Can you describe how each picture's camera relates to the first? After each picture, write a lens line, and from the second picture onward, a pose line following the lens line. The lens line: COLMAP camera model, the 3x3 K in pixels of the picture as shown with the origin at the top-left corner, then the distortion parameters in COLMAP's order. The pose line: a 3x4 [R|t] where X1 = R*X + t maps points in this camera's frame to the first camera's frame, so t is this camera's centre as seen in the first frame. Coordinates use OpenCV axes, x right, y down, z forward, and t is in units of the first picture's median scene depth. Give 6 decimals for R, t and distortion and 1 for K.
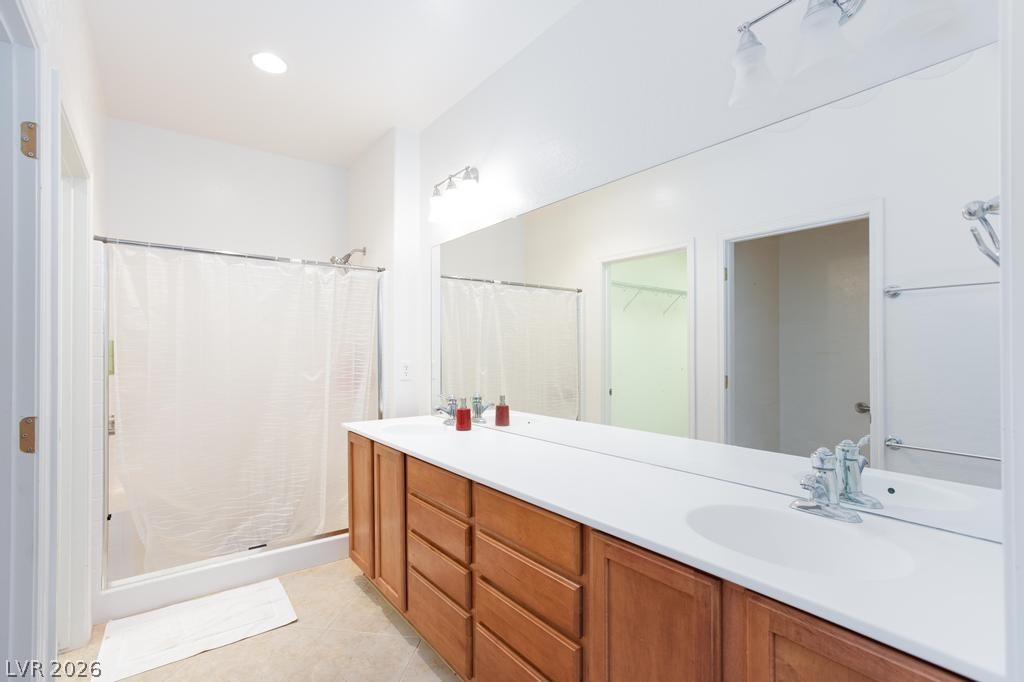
lens RADIAL K [[469.3, 0, 513.0], [0, 469.3, 349.4], [0, 0, 1]] dist [-0.001102, -0.000051]
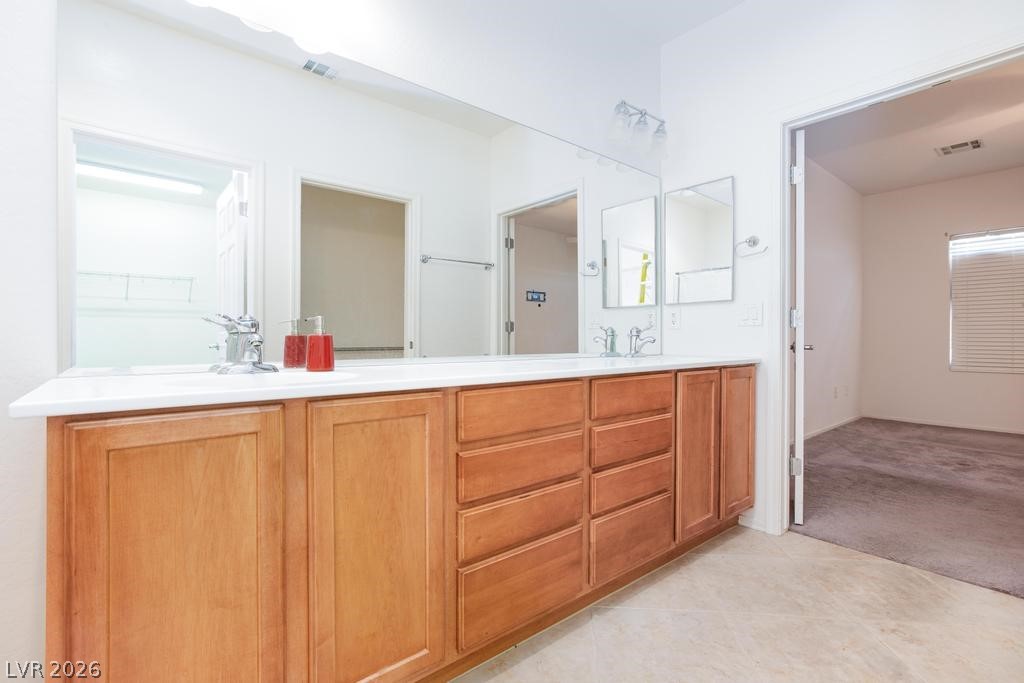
lens RADIAL K [[480.3, 0, 512.0], [0, 480.3, 341.5], [0, 0, 1]] dist [-0.002186, 0.000120]
pose [[-0.052234, -0.002598, 0.998631, -0.674677], [-0.003680, 0.999990, 0.002409, 0.125966], [-0.998628, -0.003549, -0.052243, 0.760091]]
